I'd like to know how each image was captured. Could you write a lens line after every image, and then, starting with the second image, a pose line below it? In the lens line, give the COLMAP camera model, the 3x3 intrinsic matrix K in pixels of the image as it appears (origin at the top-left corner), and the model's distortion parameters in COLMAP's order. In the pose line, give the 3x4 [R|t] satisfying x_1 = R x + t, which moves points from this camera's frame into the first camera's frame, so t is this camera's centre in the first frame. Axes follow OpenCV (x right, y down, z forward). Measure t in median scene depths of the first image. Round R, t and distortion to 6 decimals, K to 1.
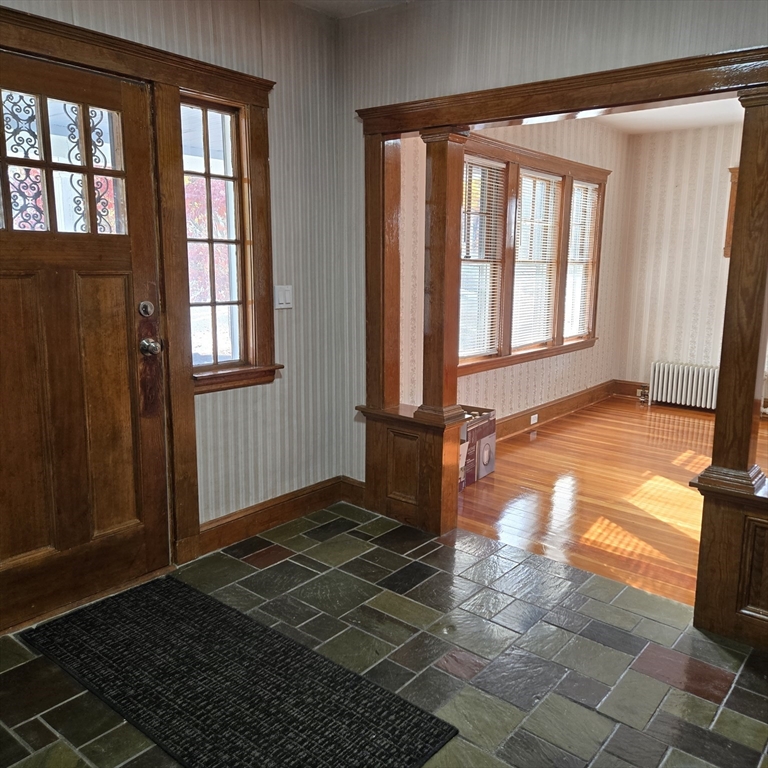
lens RADIAL K [[685.3, 0, 383.4], [0, 685.3, 385.6], [0, 0, 1]] dist [0.076164, -0.062124]
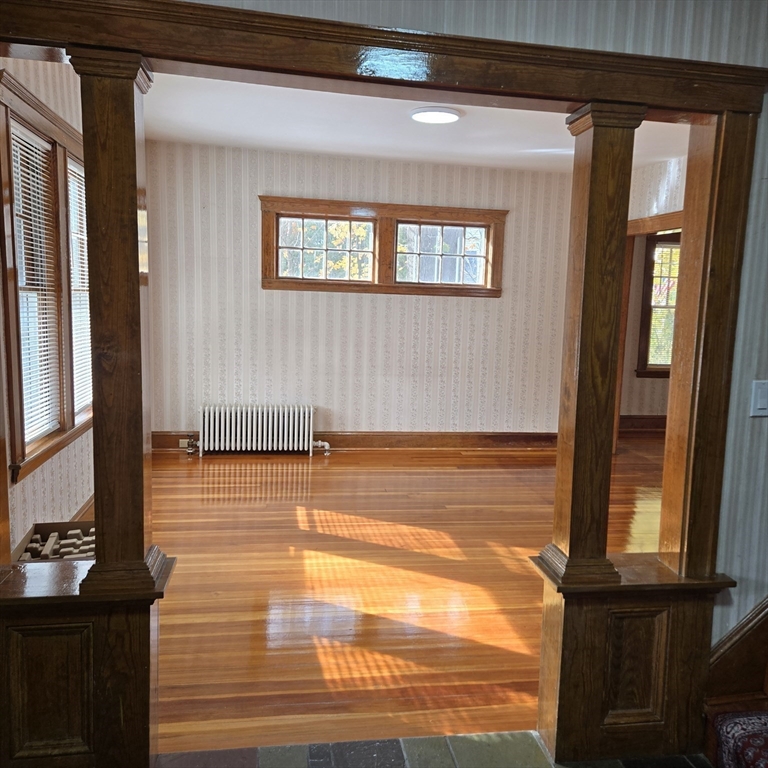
lens RADIAL K [[685.3, 0, 389.7], [0, 685.3, 377.3], [0, 0, 1]] dist [0.076164, -0.062124]
pose [[0.646007, -0.083193, 0.758784, -0.199893], [0.113699, 0.993441, 0.012120, -0.099915], [-0.754816, 0.078443, 0.651229, 0.477444]]
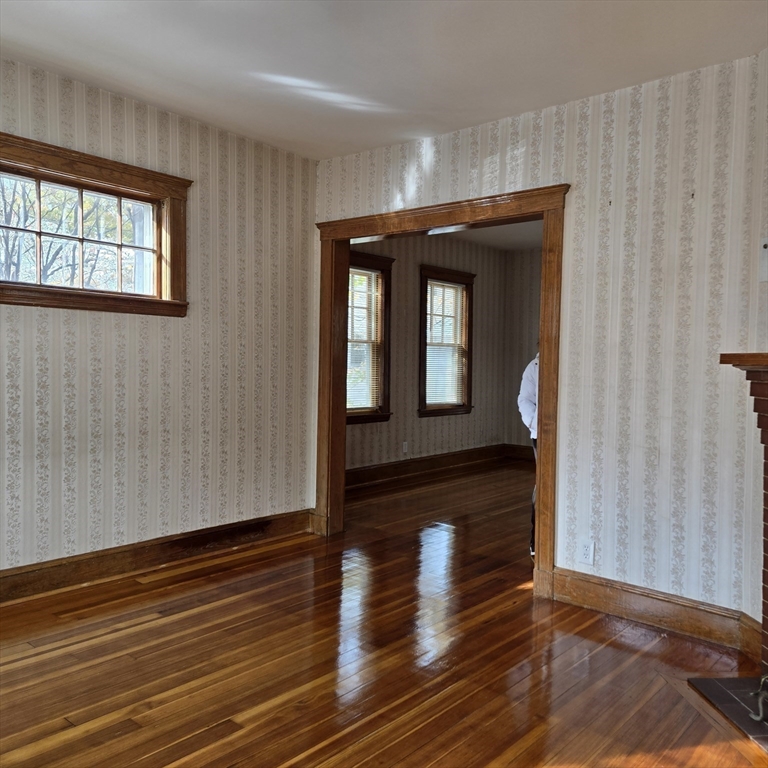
lens RADIAL K [[685.3, 0, 404.8], [0, 685.3, 381.7], [0, 0, 1]] dist [0.076164, -0.062124]
pose [[-0.015889, -0.041848, 0.998998, -0.041181], [0.162033, 0.985810, 0.043872, -0.114361], [-0.986657, 0.162568, -0.008883, 0.705520]]
